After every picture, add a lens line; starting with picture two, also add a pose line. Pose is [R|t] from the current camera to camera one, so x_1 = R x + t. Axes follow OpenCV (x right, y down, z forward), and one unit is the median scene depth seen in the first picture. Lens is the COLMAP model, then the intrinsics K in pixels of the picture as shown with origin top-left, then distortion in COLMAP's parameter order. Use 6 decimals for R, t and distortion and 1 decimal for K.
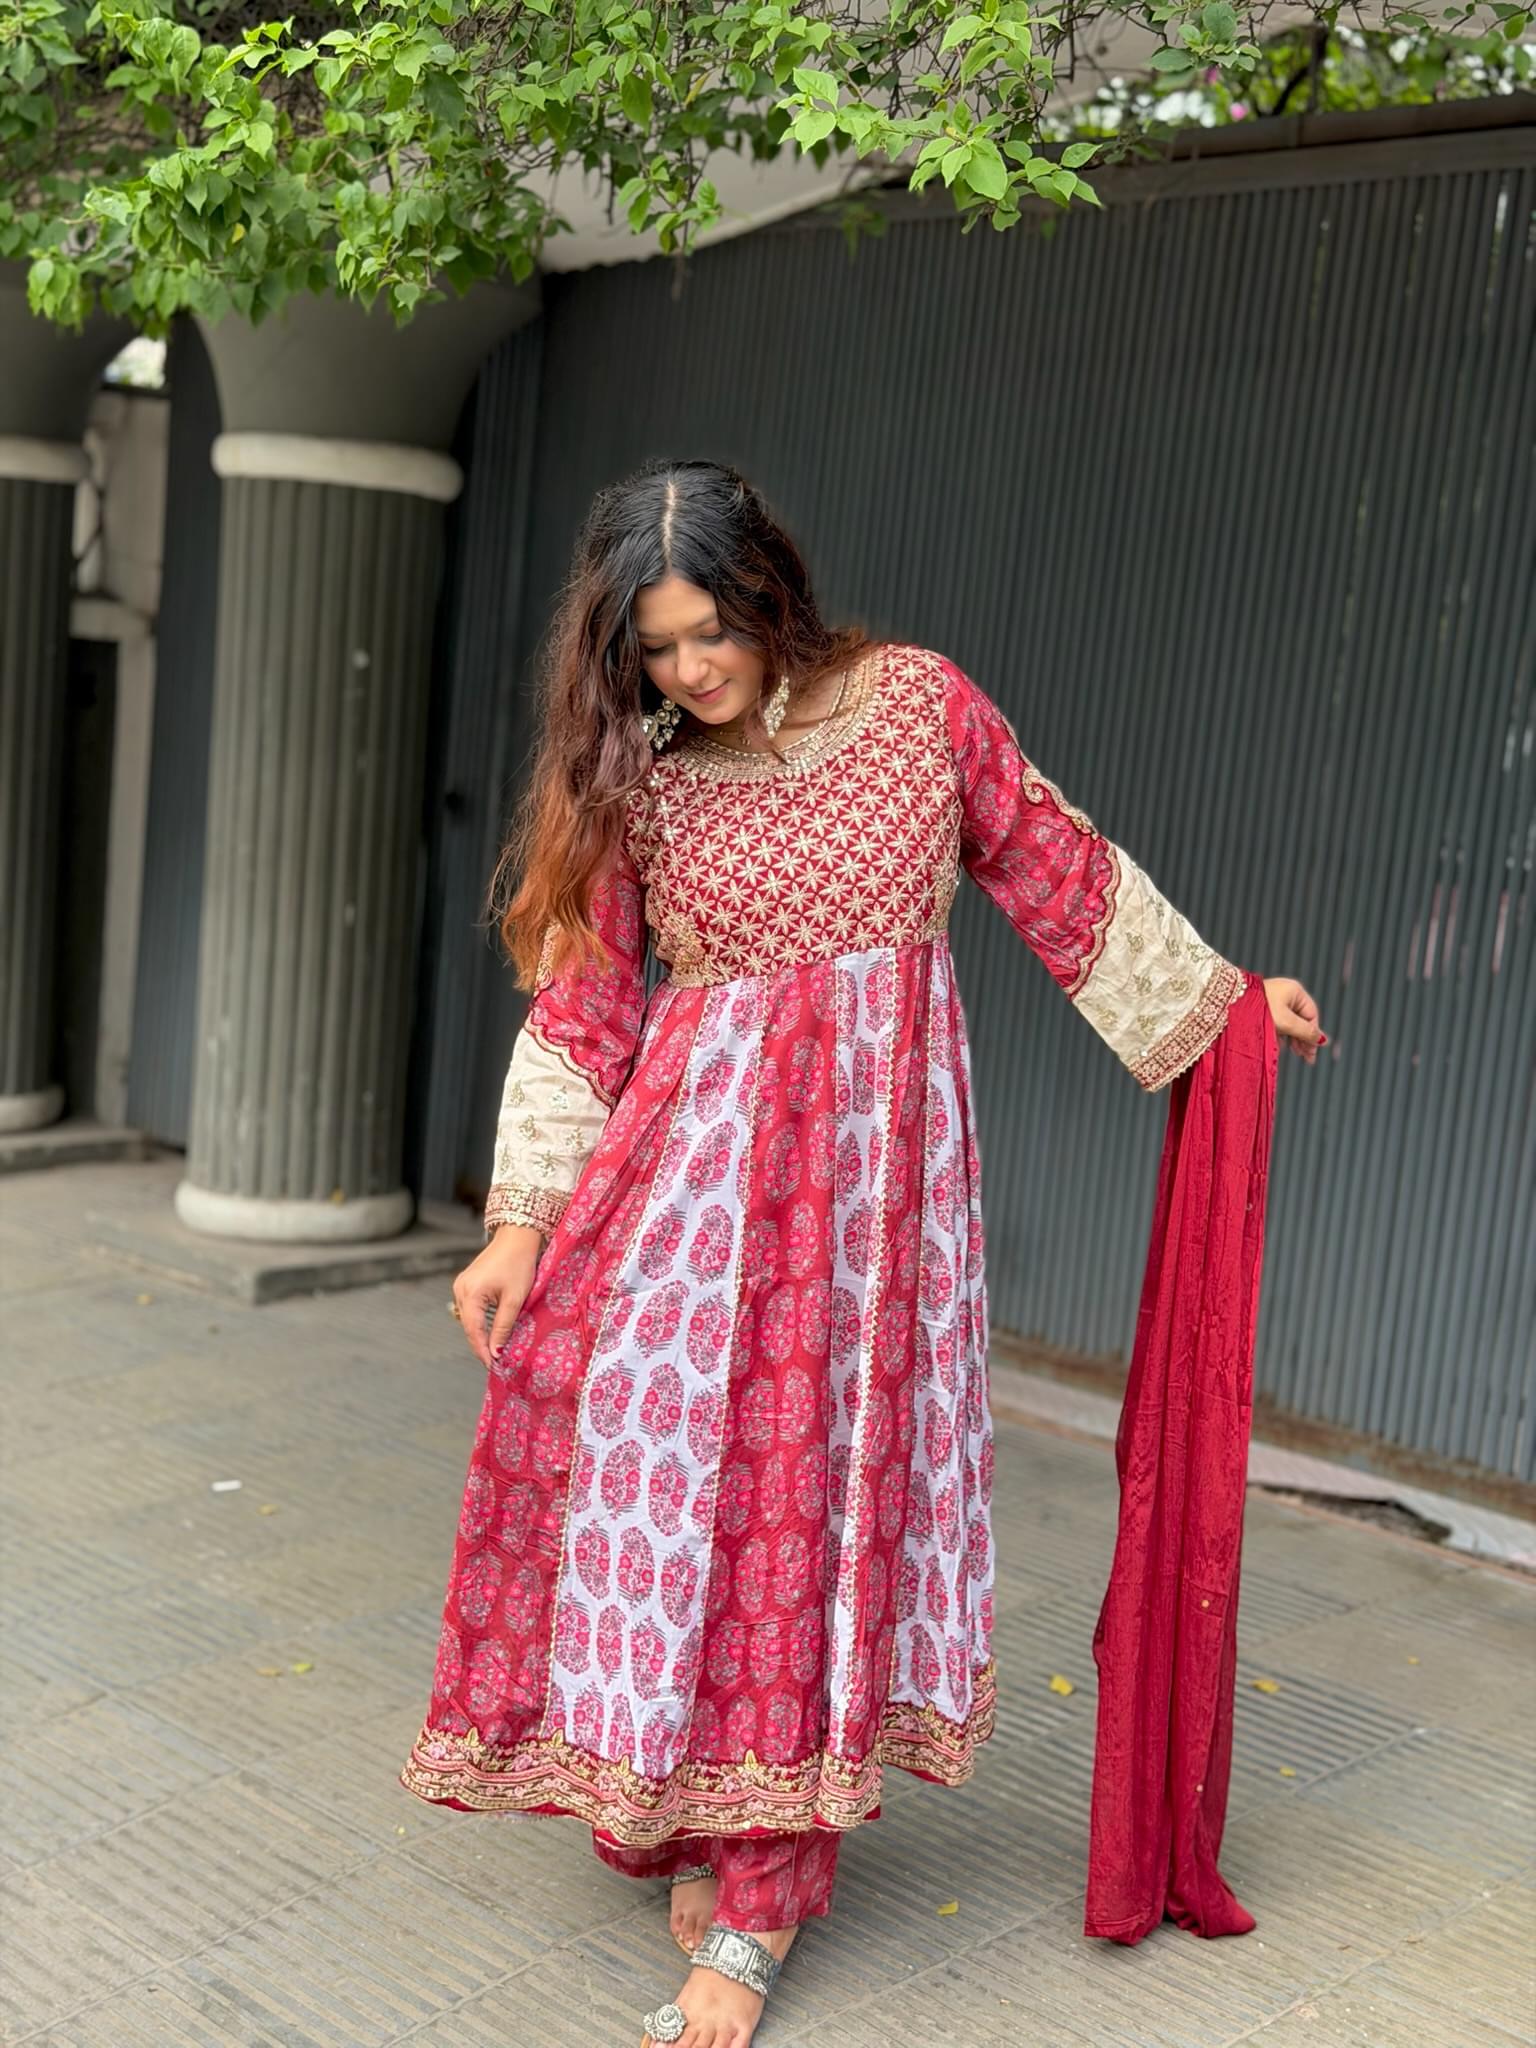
lens RADIAL K [[3128.2, 0, 767.7], [0, 3128.2, 1025.8], [0, 0, 1]] dist [0.118222, 0.000000]
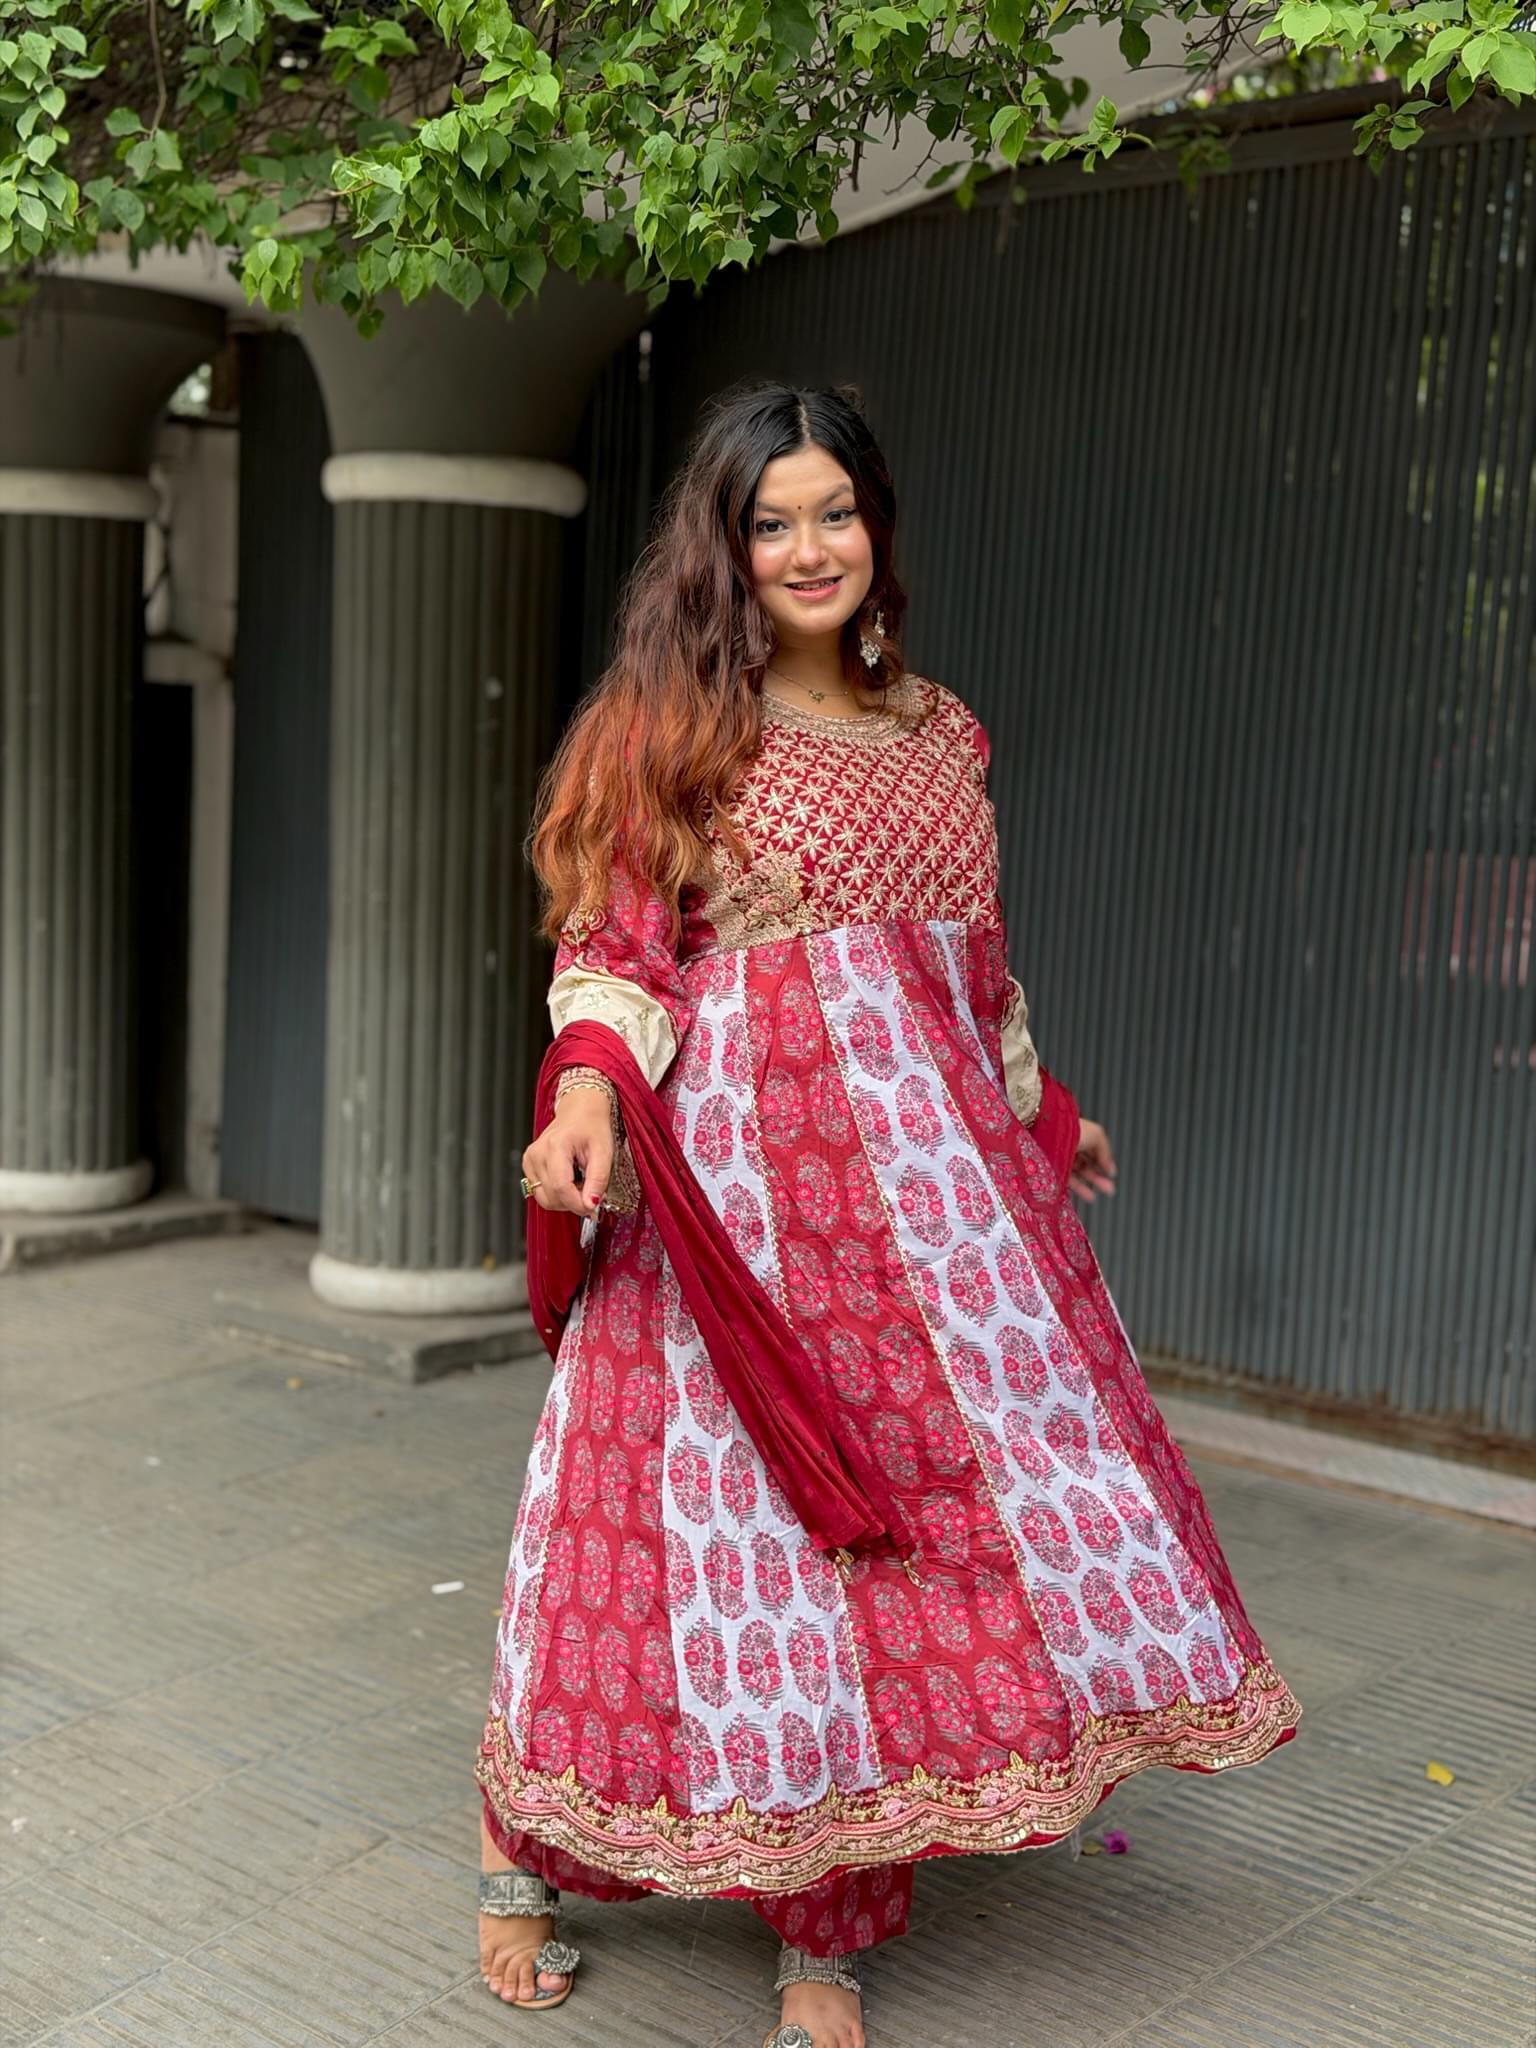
lens RADIAL K [[3128.2, 0, 801.7], [0, 3128.2, 1020.7], [0, 0, 1]] dist [0.118222, 0.000000]
pose [[0.998431, -0.046117, 0.031764, -0.080526], [0.046483, 0.998860, -0.010892, -0.003724], [-0.031225, 0.012352, 0.999436, 0.069988]]
